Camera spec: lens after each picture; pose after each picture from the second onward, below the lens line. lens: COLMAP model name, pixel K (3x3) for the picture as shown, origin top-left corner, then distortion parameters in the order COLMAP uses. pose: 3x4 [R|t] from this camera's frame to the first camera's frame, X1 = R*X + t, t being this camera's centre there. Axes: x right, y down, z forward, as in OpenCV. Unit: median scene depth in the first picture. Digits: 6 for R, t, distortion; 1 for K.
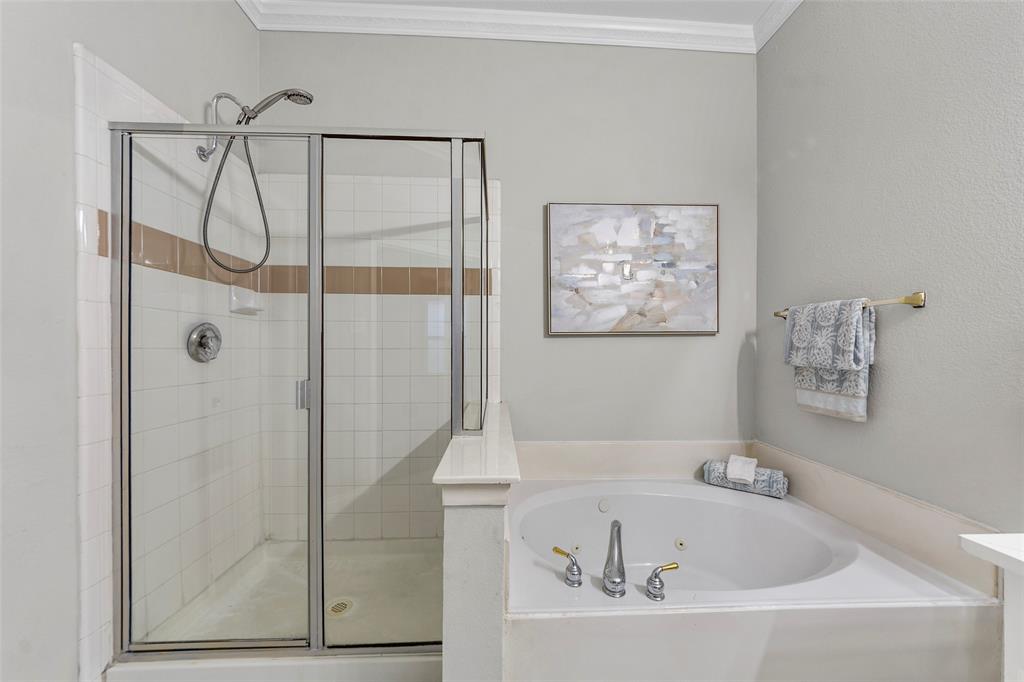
lens RADIAL K [[370.7, 0, 517.1], [0, 370.7, 346.2], [0, 0, 1]] dist [0.002063, -0.000731]
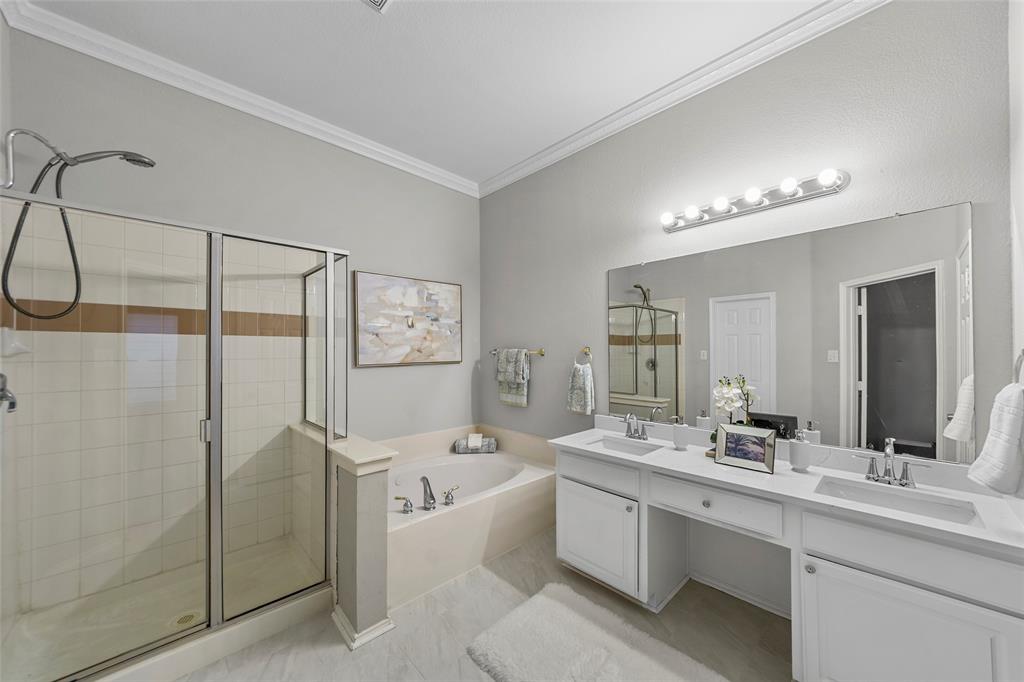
lens RADIAL K [[370.7, 0, 513.3], [0, 370.7, 349.8], [0, 0, 1]] dist [0.002063, -0.000731]
pose [[0.760256, -0.004068, 0.649611, -0.379846], [0.006359, 0.999979, -0.001181, -0.092007], [-0.649593, 0.005029, 0.760266, -0.434085]]
